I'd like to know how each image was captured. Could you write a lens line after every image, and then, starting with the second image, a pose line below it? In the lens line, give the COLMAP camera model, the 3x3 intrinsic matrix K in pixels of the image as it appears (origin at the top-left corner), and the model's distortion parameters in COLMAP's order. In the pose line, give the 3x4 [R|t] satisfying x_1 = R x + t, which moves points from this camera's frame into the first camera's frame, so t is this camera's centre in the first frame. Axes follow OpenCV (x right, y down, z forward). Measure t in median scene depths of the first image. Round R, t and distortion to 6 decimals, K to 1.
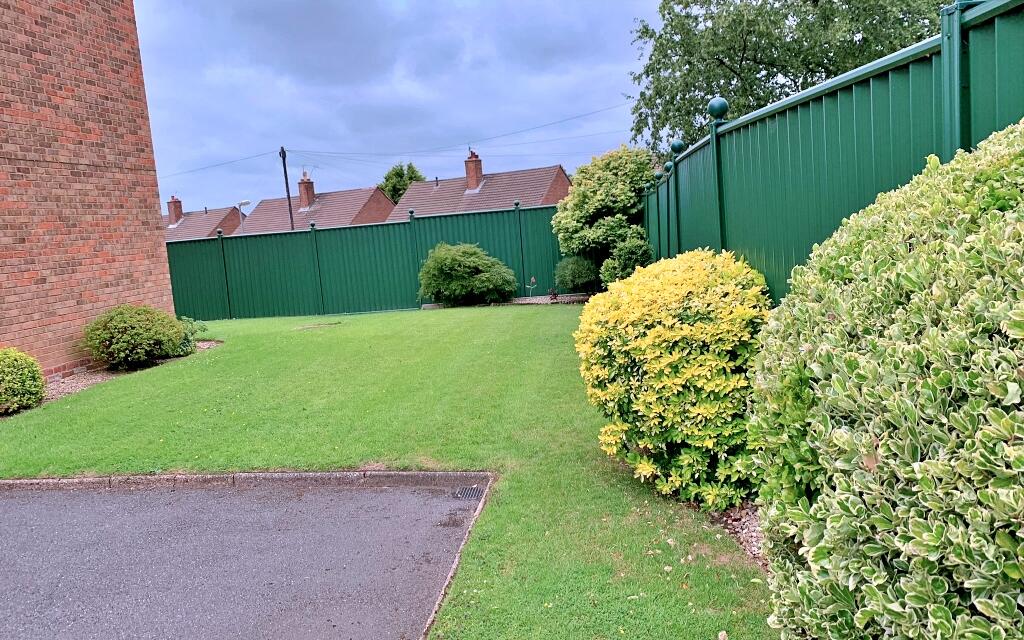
lens RADIAL K [[764.0, 0, 512.0], [0, 764.0, 320.0], [0, 0, 1]] dist [0.008497, -0.033731]
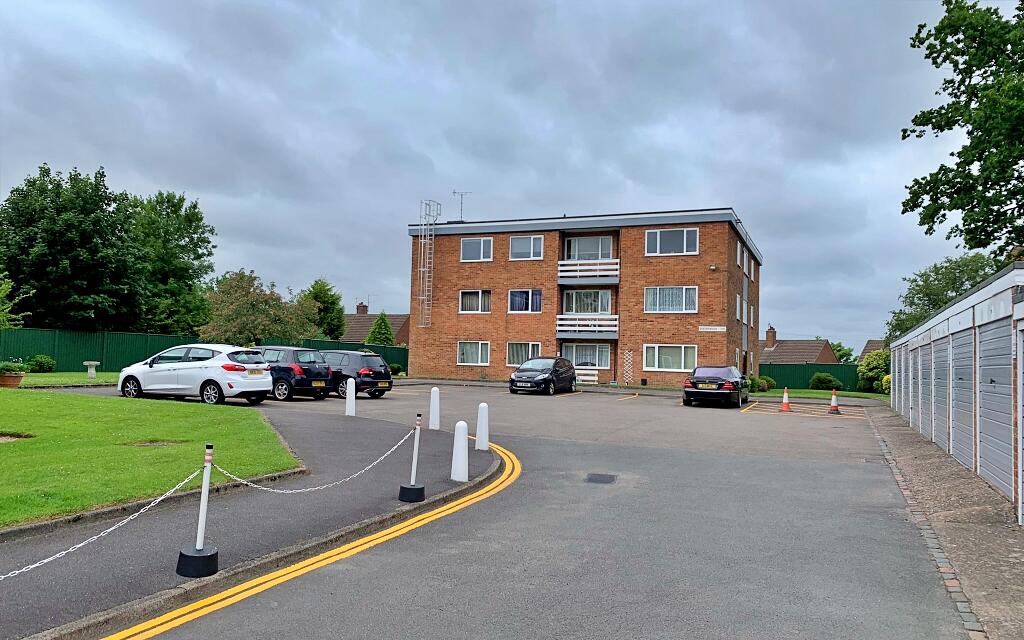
lens RADIAL K [[764.0, 0, 512.0], [0, 764.0, 320.0], [0, 0, 1]] dist [0.008497, -0.033731]
pose [[0.959189, 0.090728, -0.267817, -0.473318], [-0.137508, 0.977259, -0.161421, 0.371416], [0.247081, 0.191660, 0.949851, -2.359987]]
